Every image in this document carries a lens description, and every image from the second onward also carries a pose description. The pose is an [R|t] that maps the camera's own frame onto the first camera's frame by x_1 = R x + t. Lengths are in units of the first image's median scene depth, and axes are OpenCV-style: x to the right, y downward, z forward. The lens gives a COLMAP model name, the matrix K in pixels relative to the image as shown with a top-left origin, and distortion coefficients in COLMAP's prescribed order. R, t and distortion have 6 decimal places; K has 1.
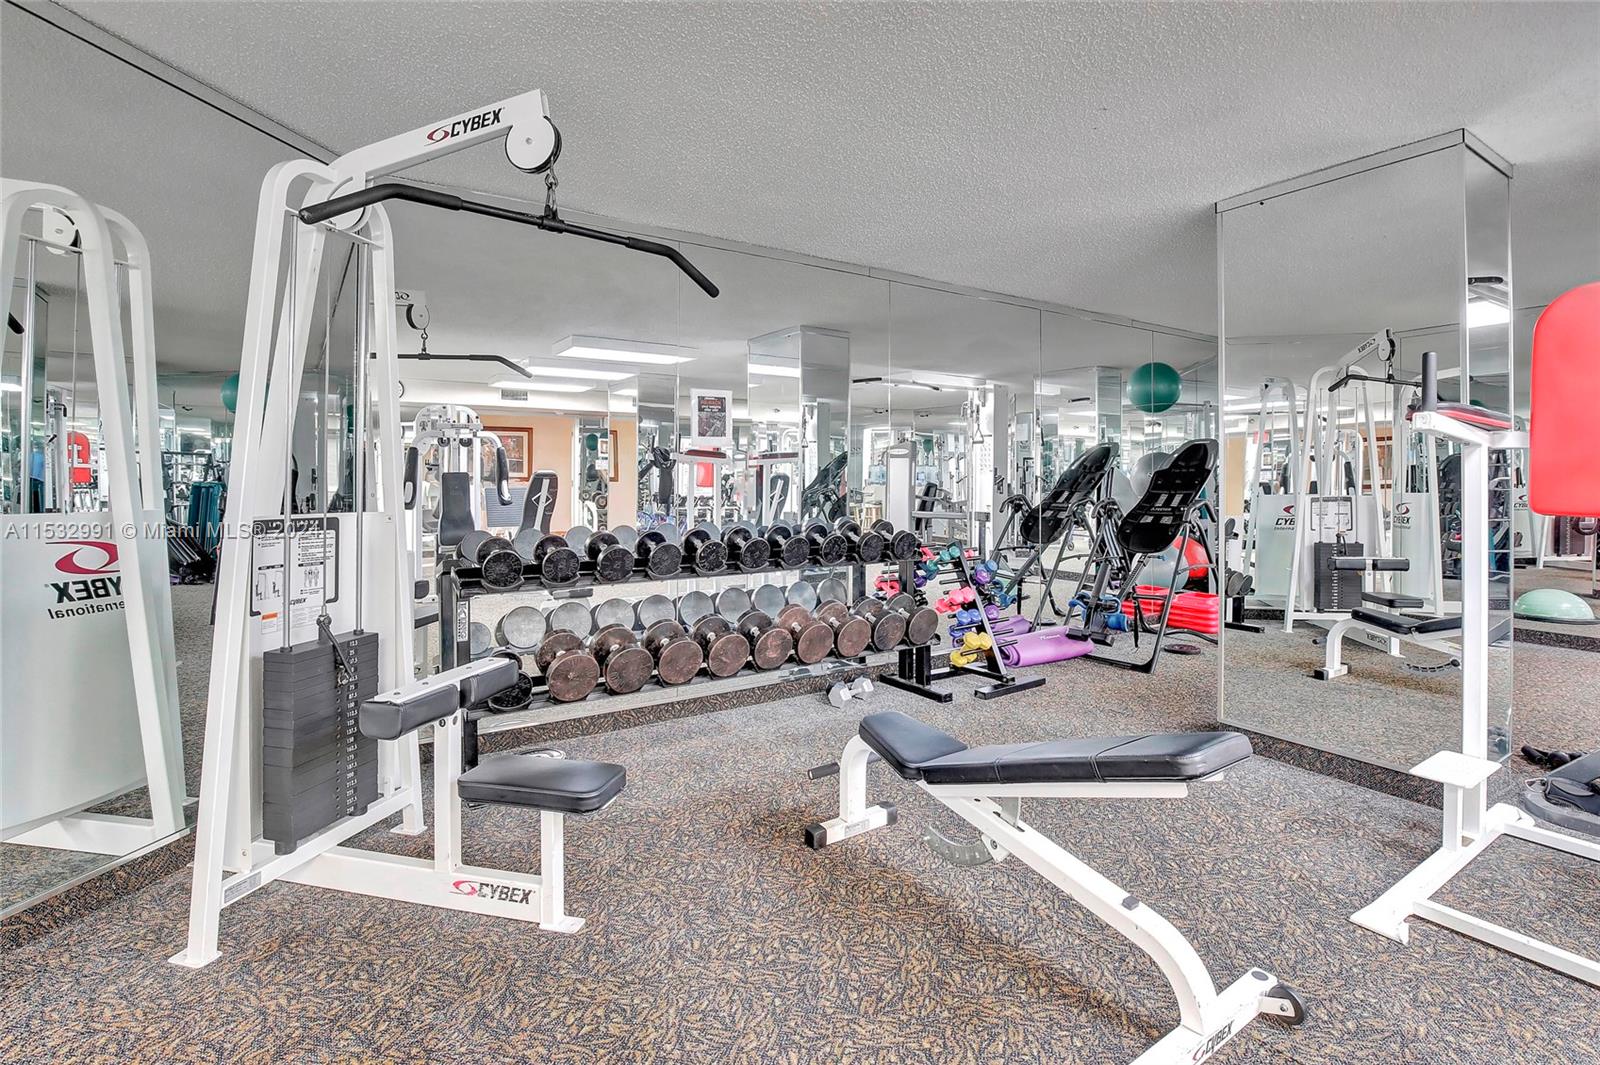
lens RADIAL K [[728.4, 0, 776.6], [0, 728.4, 475.1], [0, 0, 1]] dist [-0.025100, -0.000448]
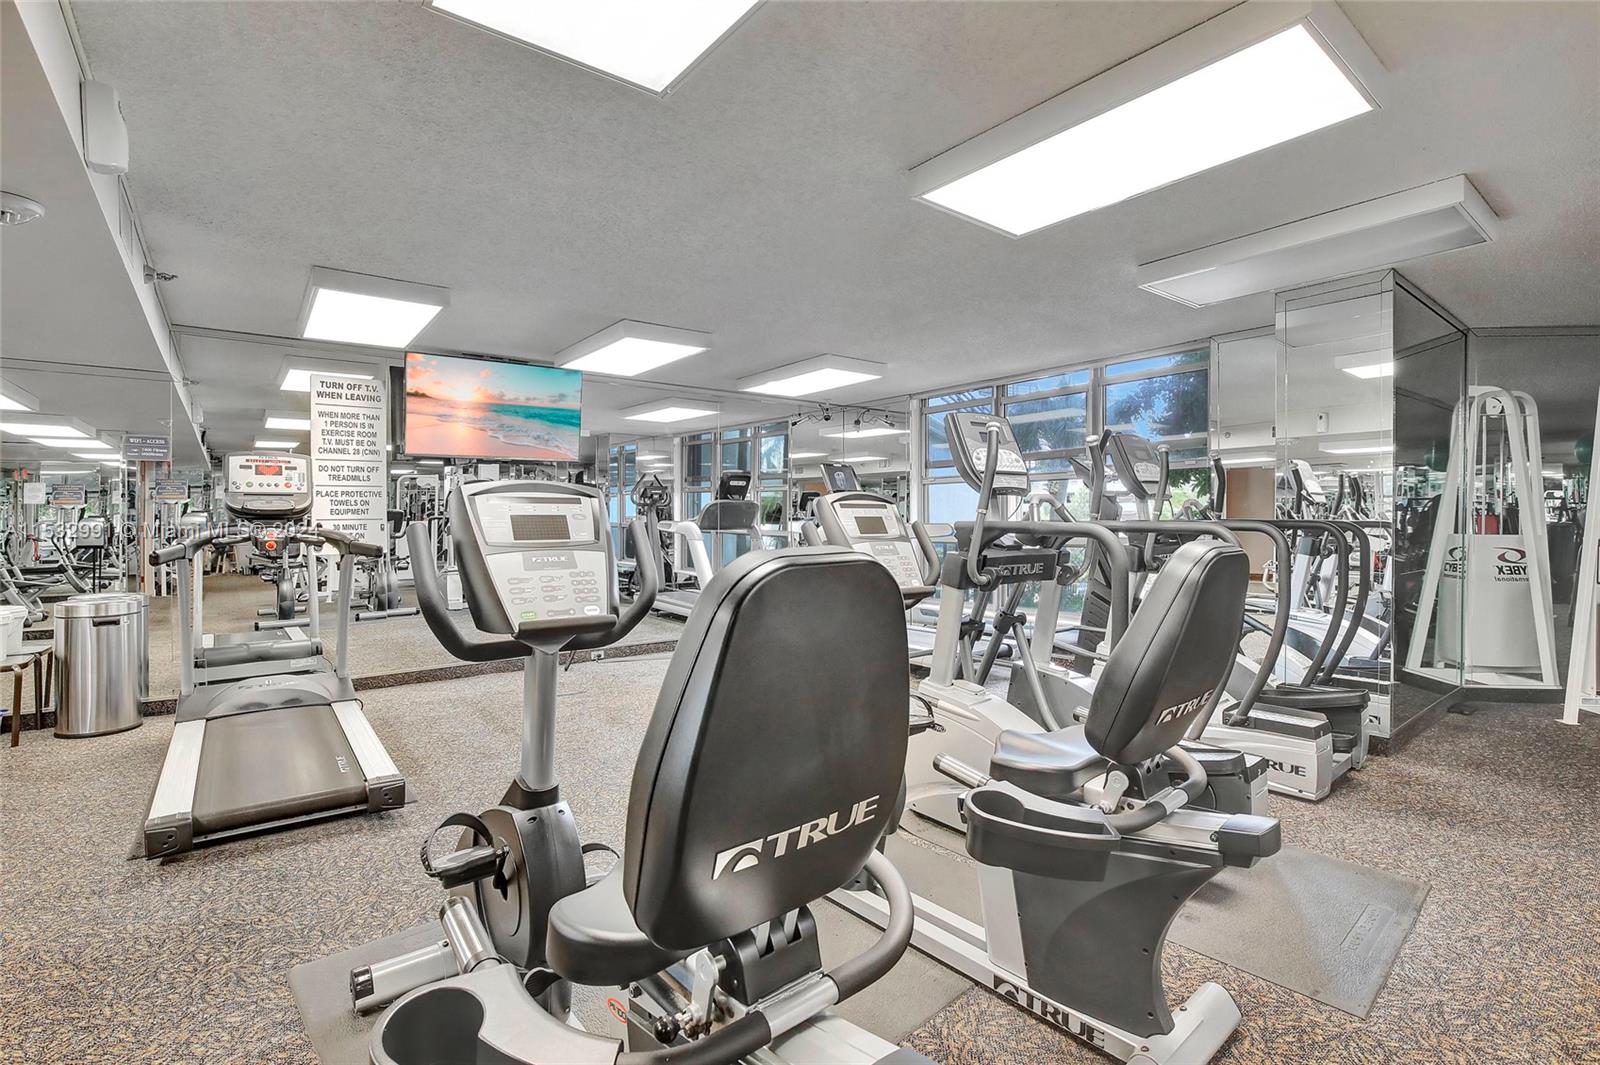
lens RADIAL K [[728.4, 0, 802.9], [0, 728.4, 524.5], [0, 0, 1]] dist [-0.025100, -0.000448]
pose [[0.084046, -0.001071, -0.996461, 0.986997], [0.011671, 0.999932, -0.000090, -0.004264], [0.996394, -0.011622, 0.084053, -1.306609]]
